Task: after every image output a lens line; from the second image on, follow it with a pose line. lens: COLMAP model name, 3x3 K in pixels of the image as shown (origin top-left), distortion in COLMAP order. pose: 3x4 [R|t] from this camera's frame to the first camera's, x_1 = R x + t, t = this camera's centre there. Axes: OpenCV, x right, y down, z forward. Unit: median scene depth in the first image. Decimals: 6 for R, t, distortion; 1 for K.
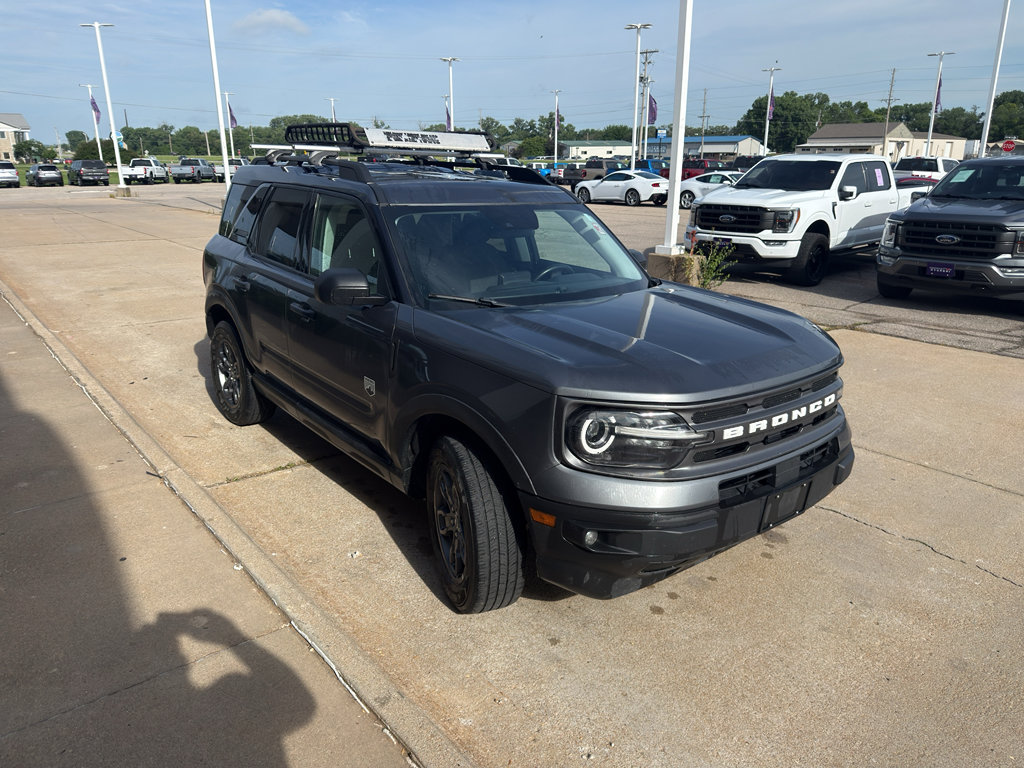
lens RADIAL K [[737.6, 0, 514.8], [0, 737.6, 375.8], [0, 0, 1]] dist [-0.009299, -0.015074]
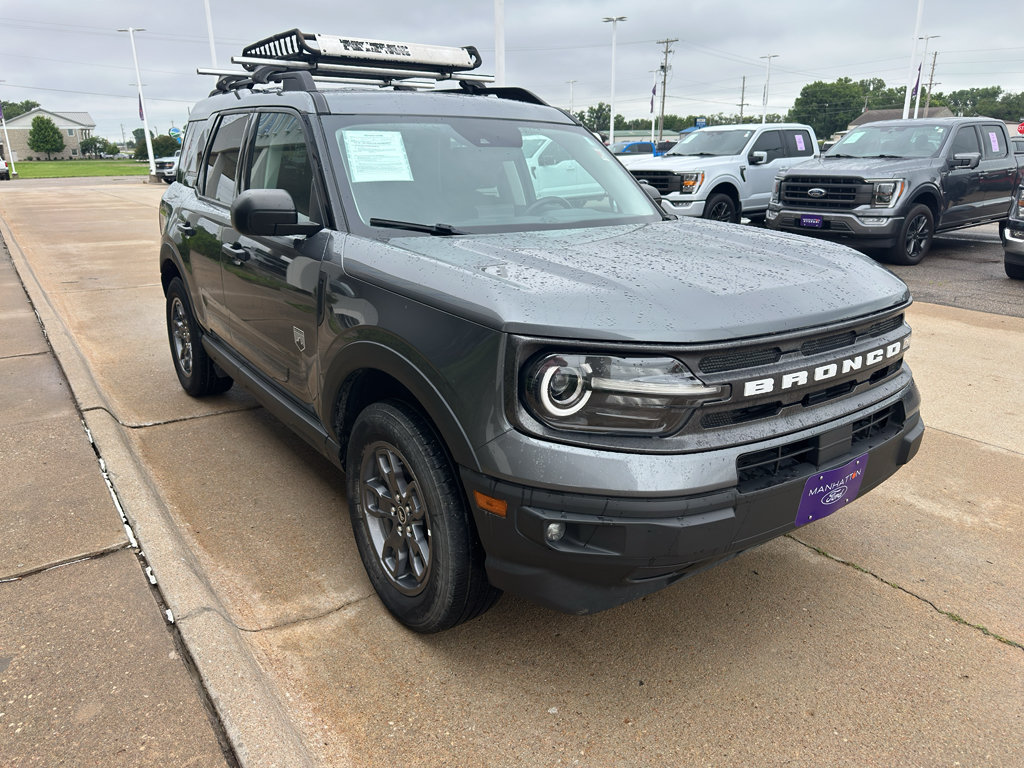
lens RADIAL K [[737.6, 0, 516.0], [0, 737.6, 382.6], [0, 0, 1]] dist [-0.009299, -0.015074]
pose [[0.998886, 0.002116, -0.047144, 0.084155], [-0.000959, 0.999698, 0.024548, 0.048480], [0.047182, -0.024475, 0.998586, 0.245499]]
